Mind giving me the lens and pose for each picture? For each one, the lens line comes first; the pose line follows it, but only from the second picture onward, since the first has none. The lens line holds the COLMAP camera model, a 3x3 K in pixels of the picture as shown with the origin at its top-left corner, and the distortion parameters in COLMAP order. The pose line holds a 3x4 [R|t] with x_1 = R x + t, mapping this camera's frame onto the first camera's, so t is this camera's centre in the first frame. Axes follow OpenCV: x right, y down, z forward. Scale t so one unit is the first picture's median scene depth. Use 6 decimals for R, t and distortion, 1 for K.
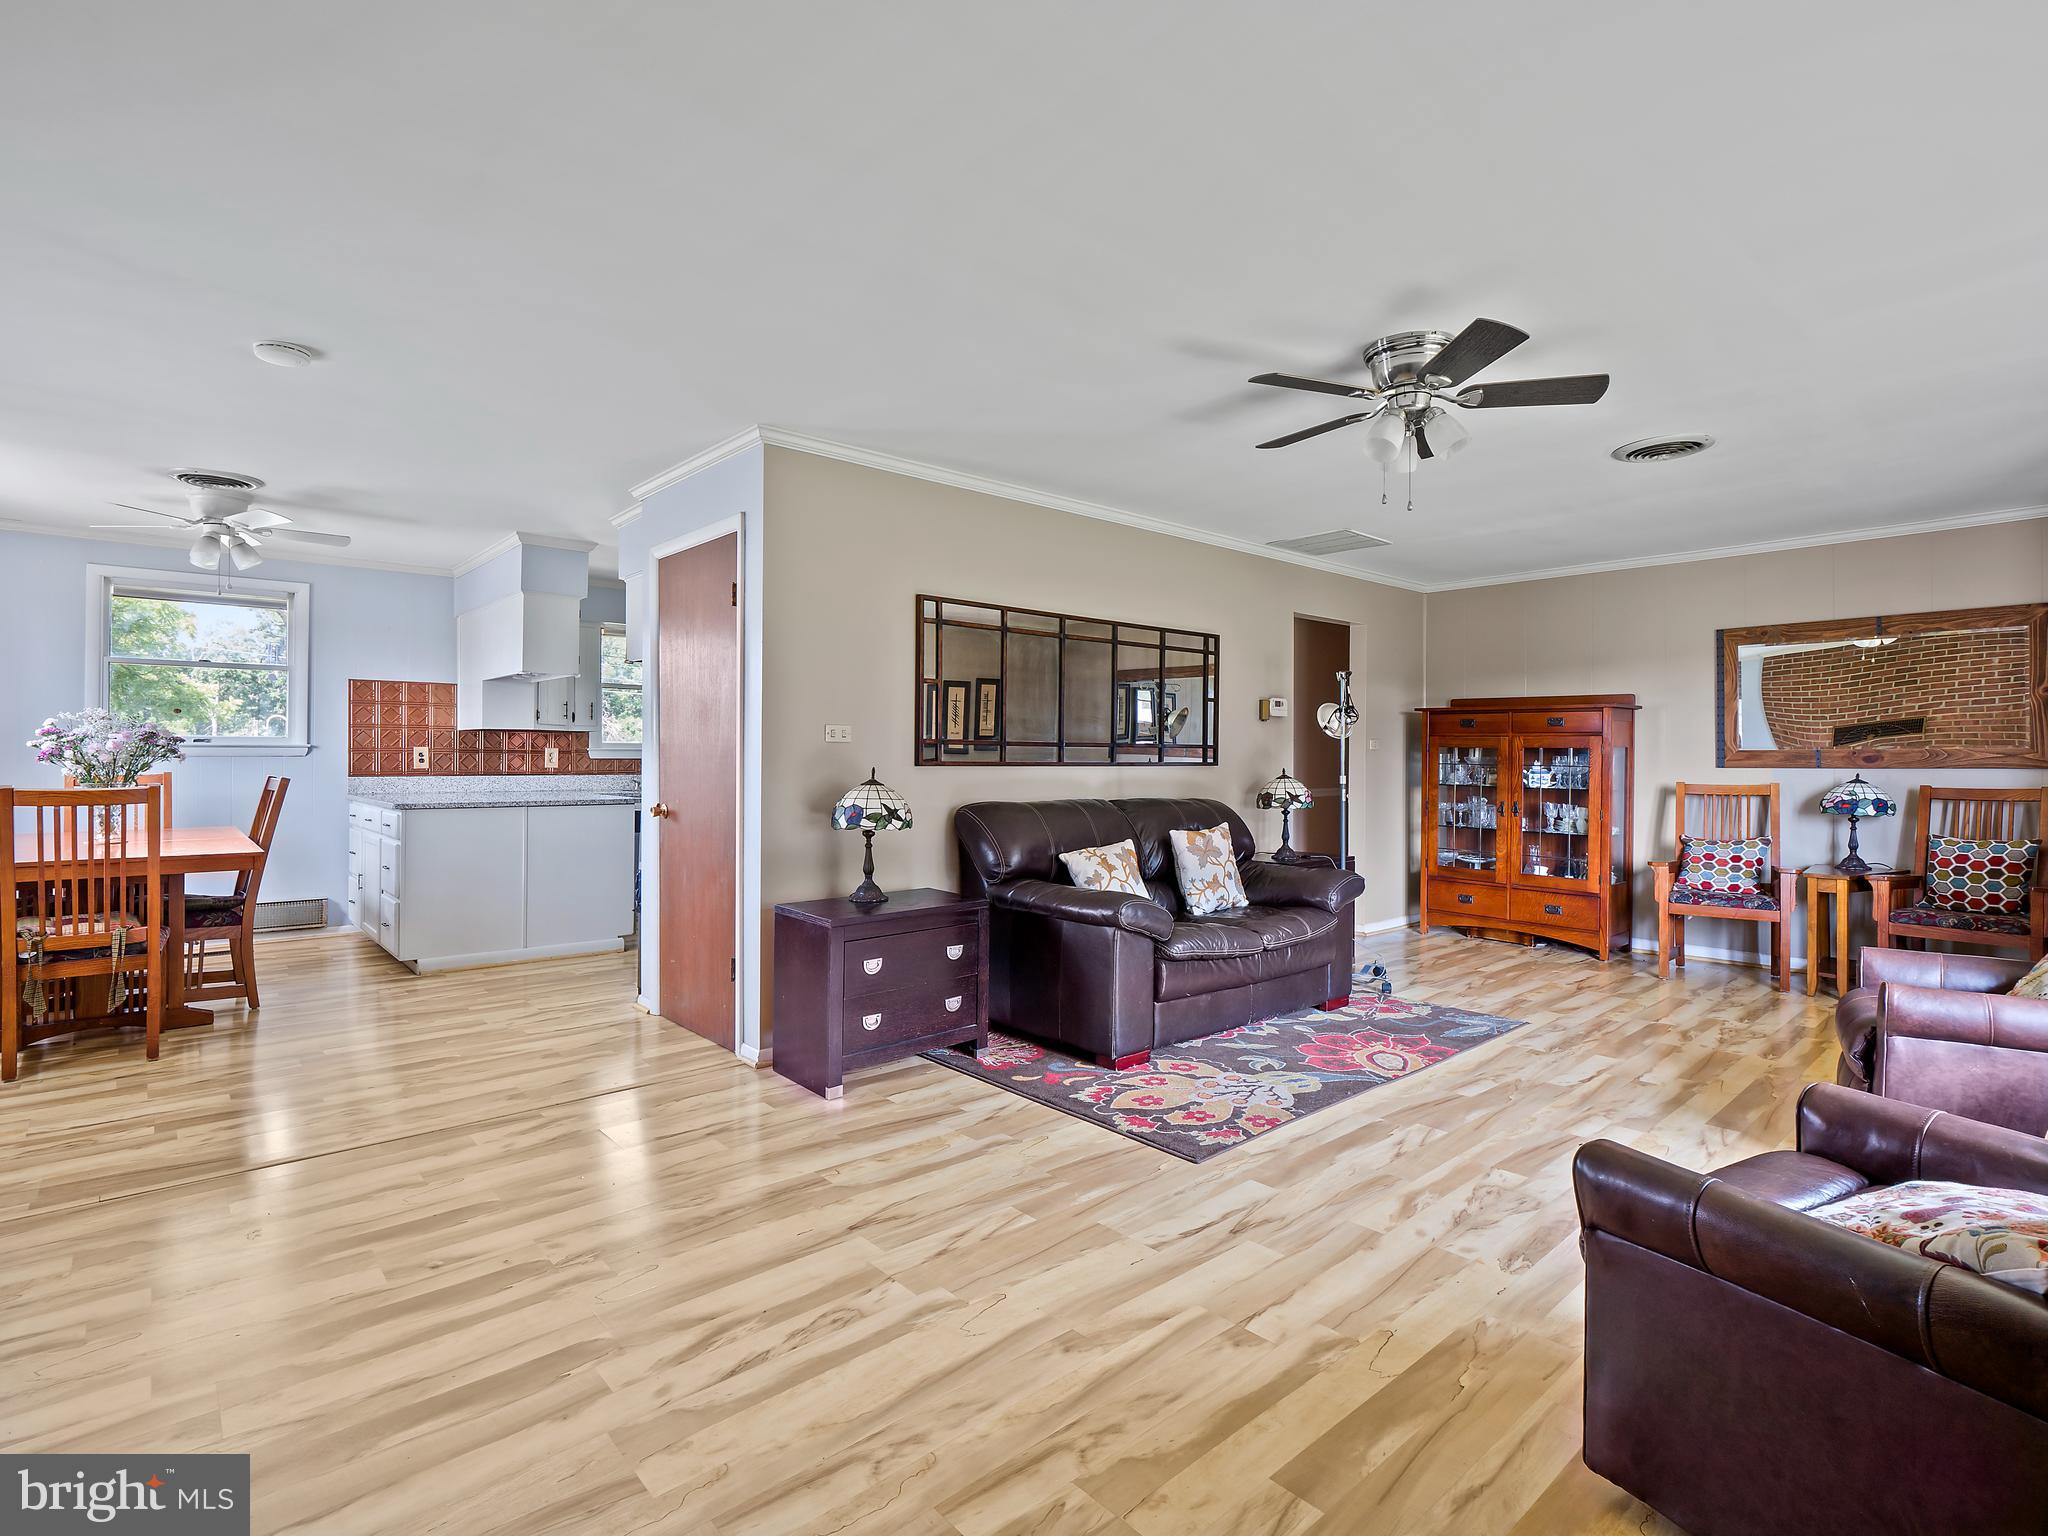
lens RADIAL K [[997.7, 0, 1015.0], [0, 997.7, 759.9], [0, 0, 1]] dist [-0.009630, -0.001244]
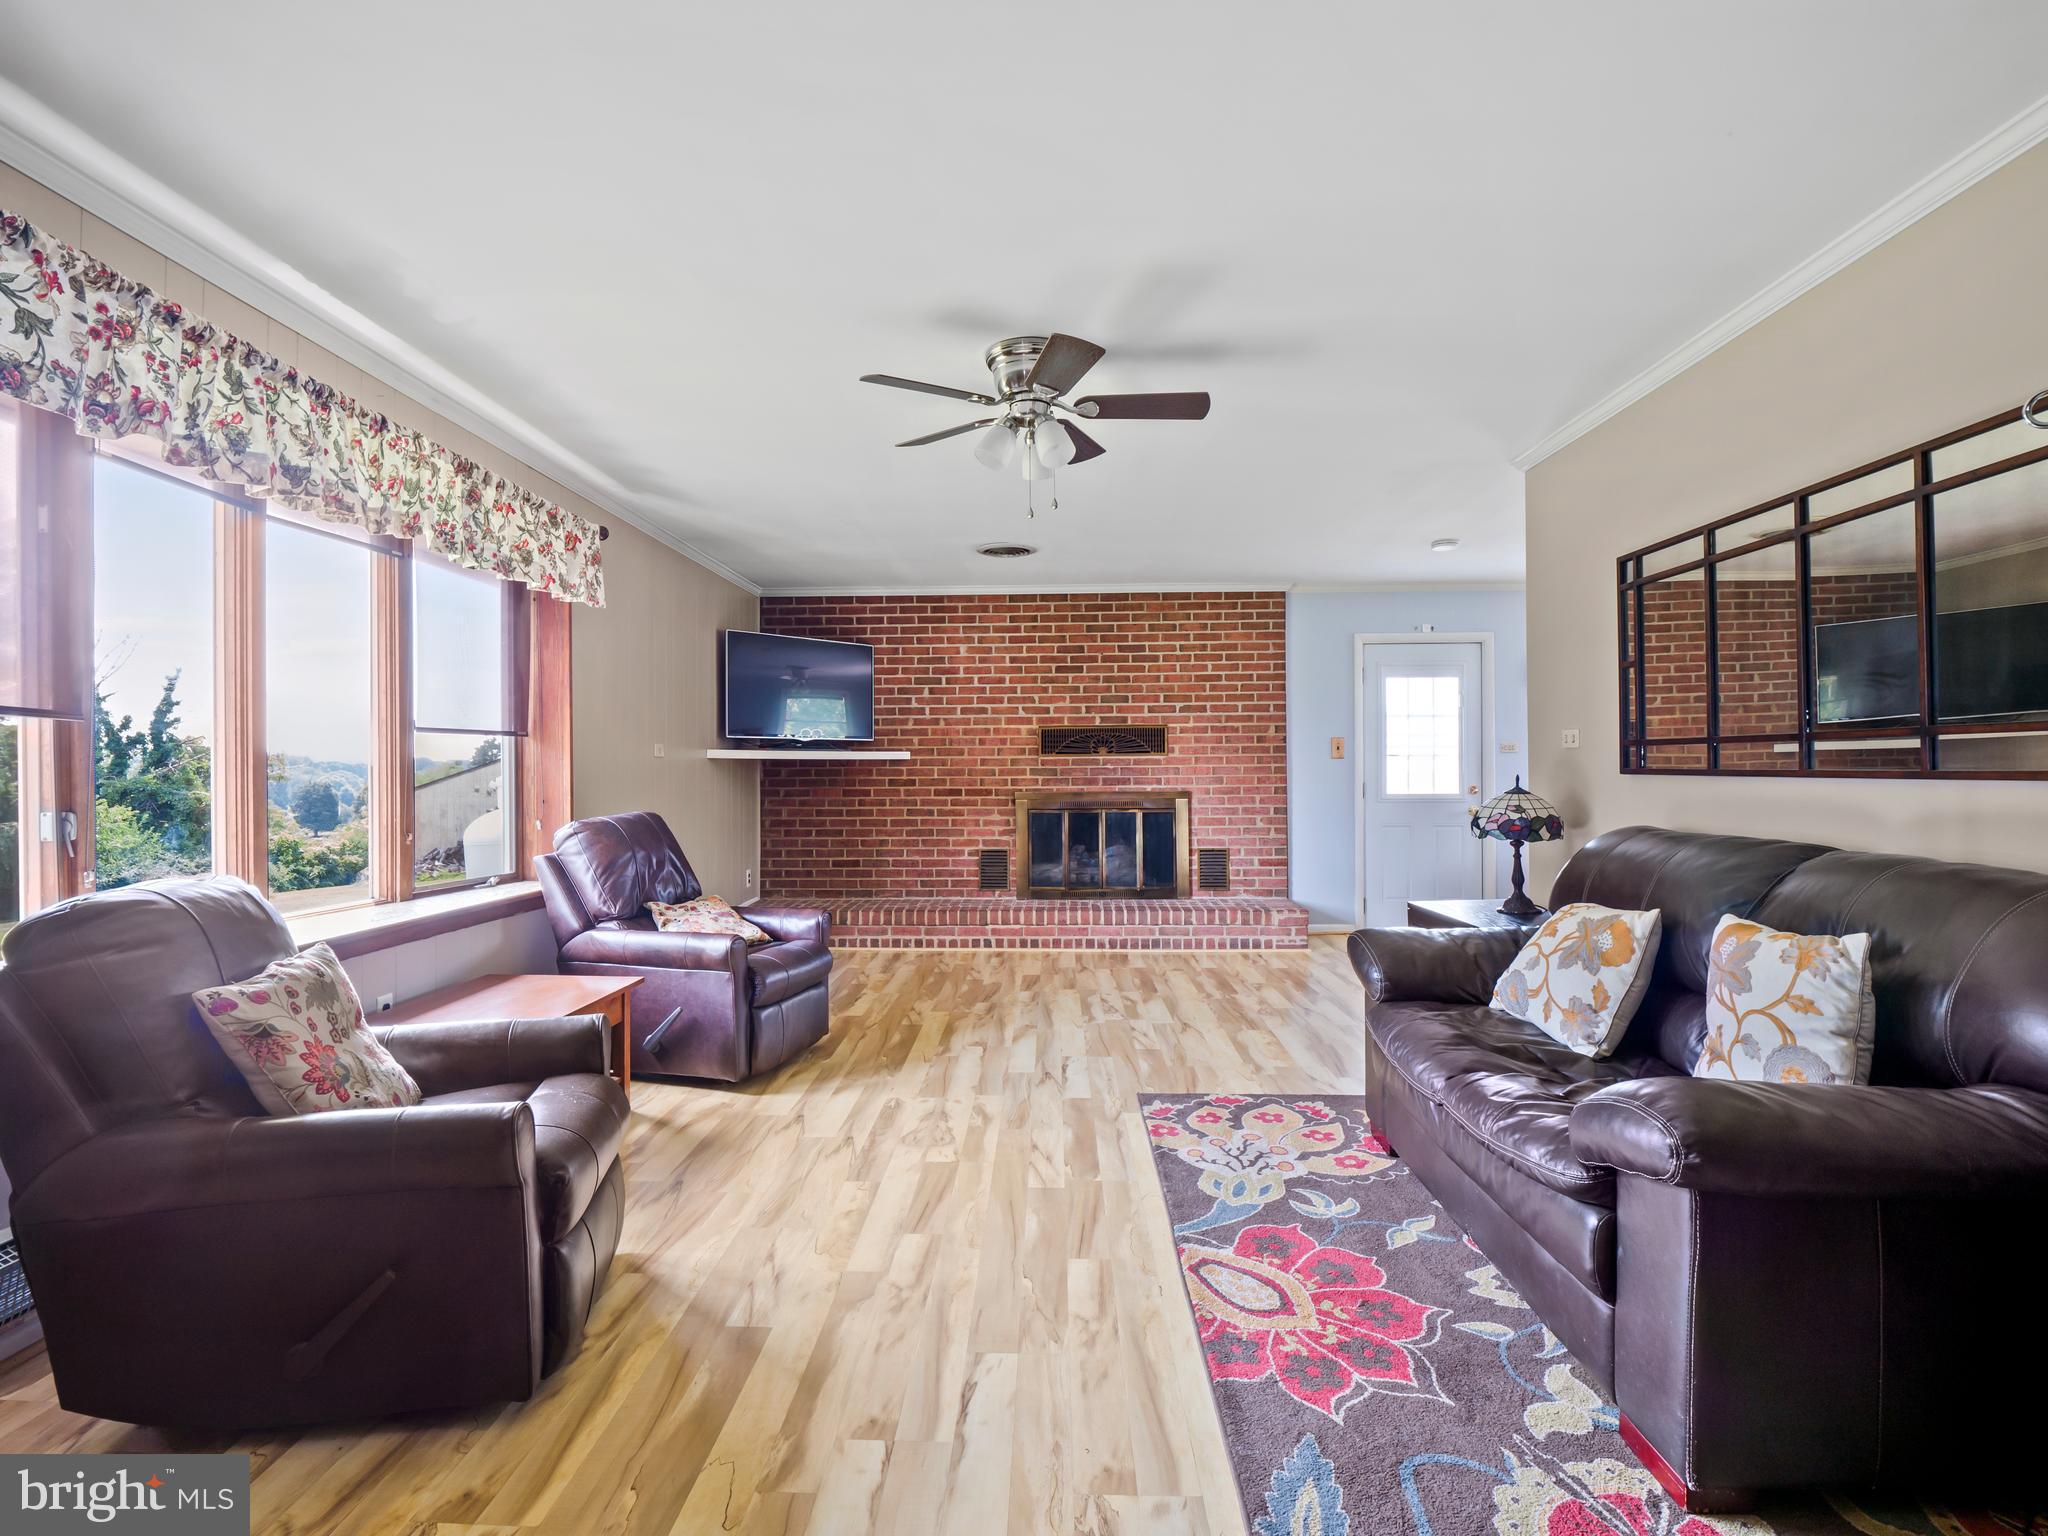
lens RADIAL K [[997.7, 0, 1016.1], [0, 997.7, 769.3], [0, 0, 1]] dist [-0.009630, -0.001244]
pose [[-0.688652, -0.001204, -0.725091, 0.954149], [-0.000635, 0.999999, -0.001058, 0.003952], [0.725092, -0.000268, -0.688652, 1.409256]]
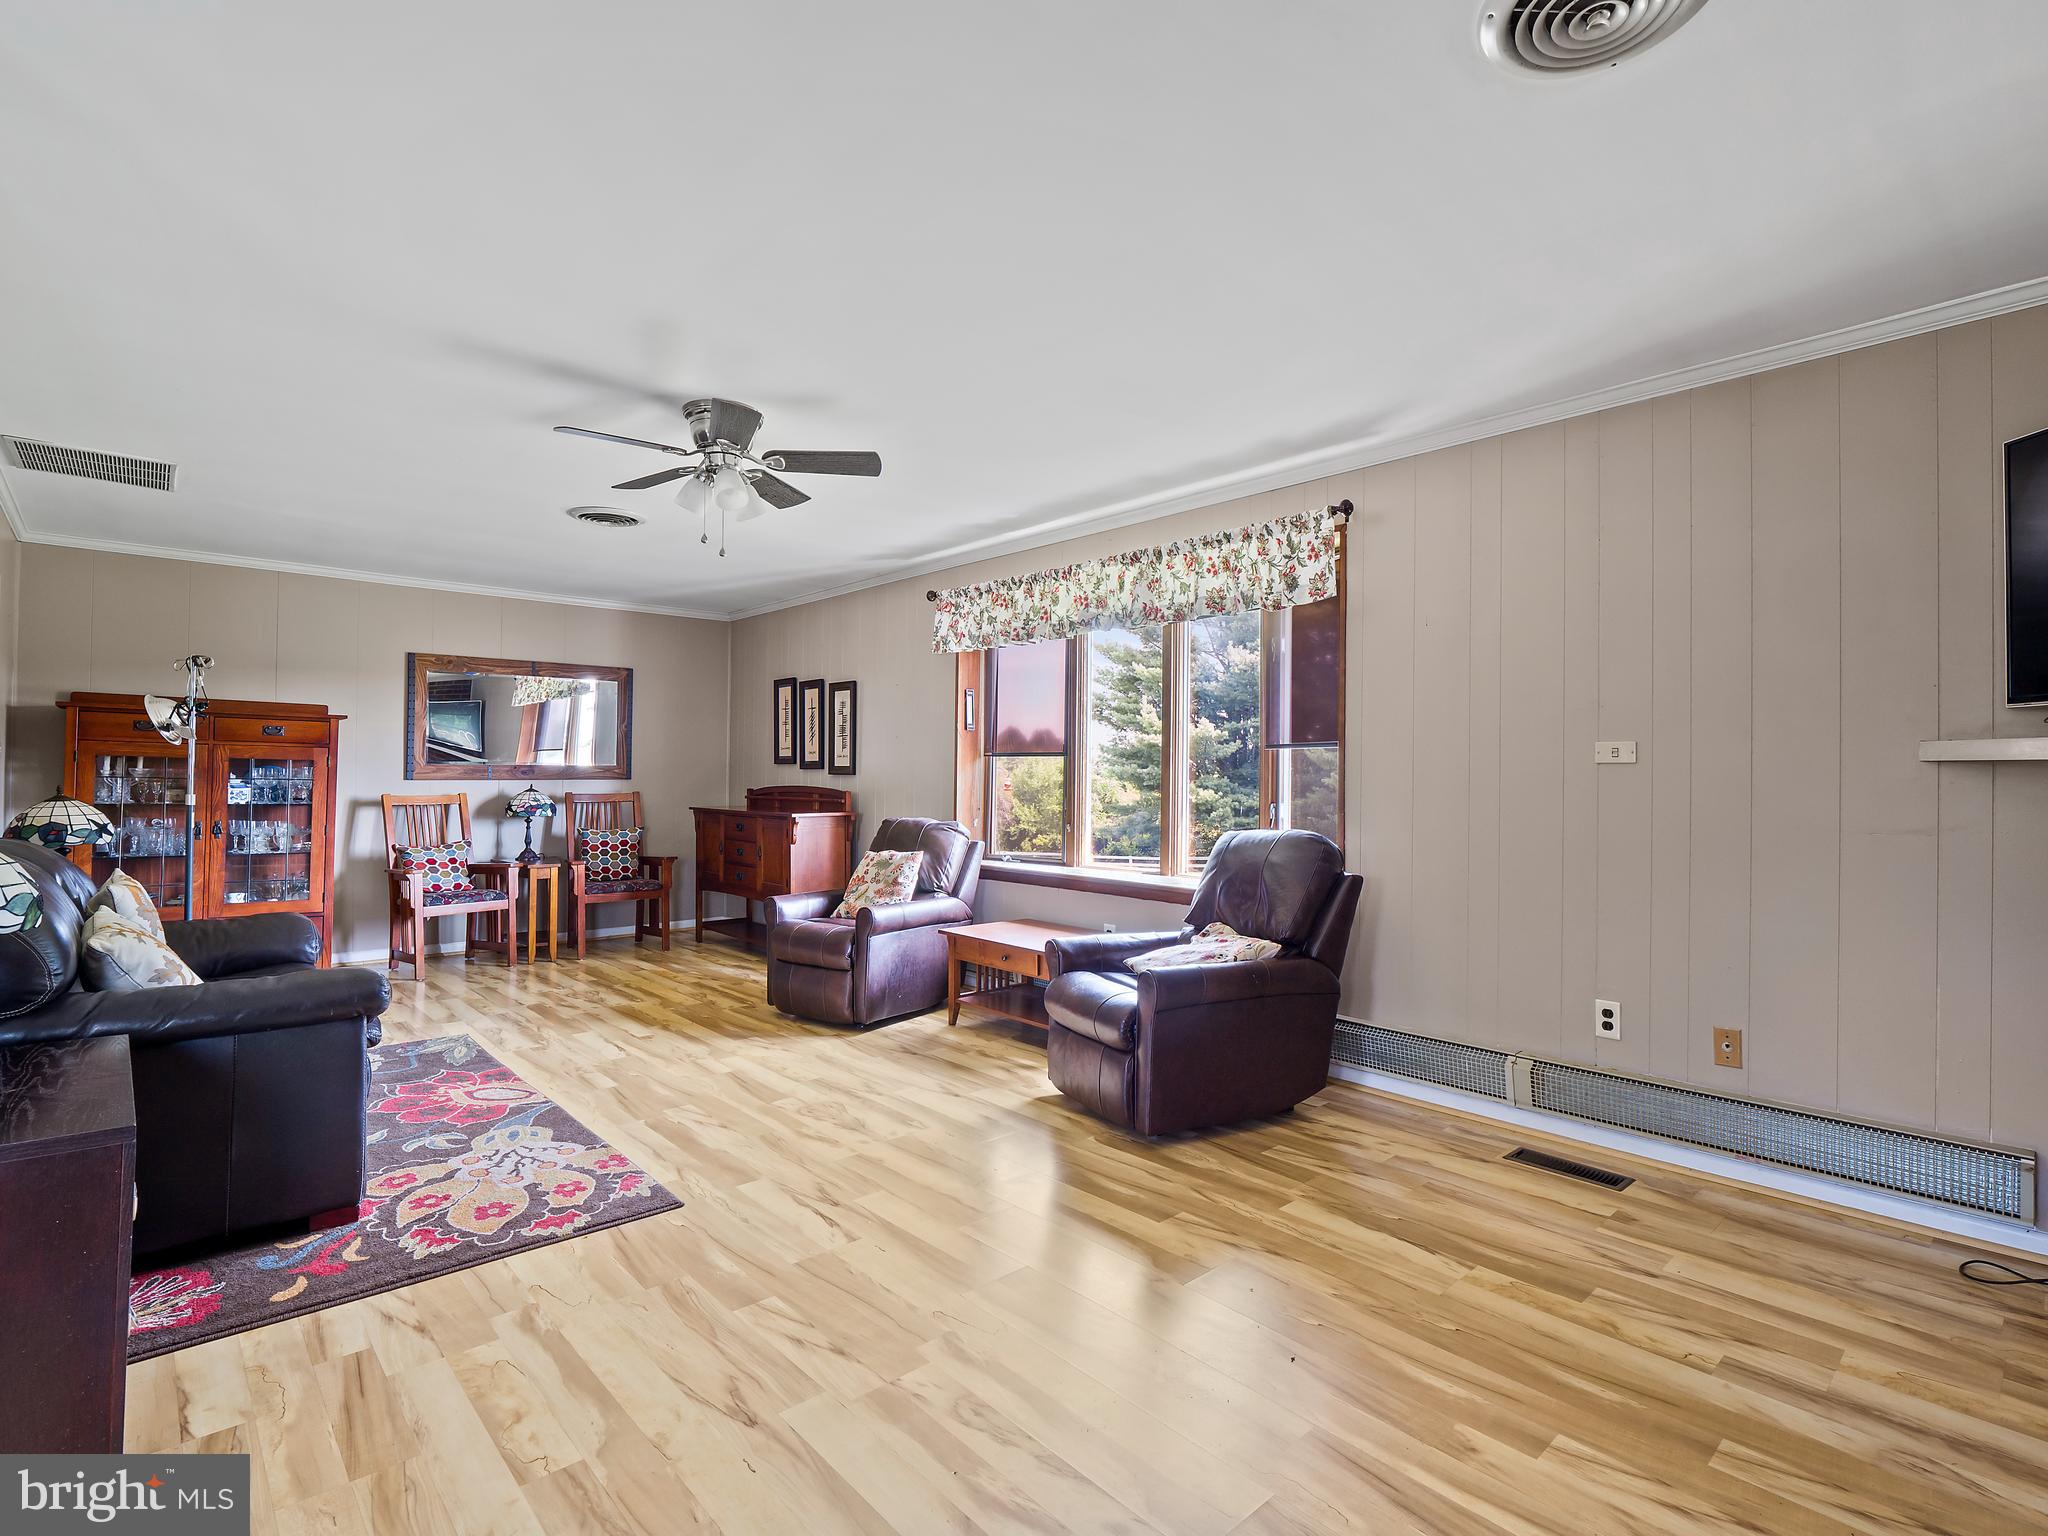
lens RADIAL K [[997.7, 0, 1014.0], [0, 997.7, 766.0], [0, 0, 1]] dist [-0.009630, -0.001244]
pose [[-0.007500, 0.006833, 0.999949, -0.618132], [-0.003353, 0.999971, -0.006858, -0.003442], [-0.999966, -0.003405, -0.007477, 0.564982]]
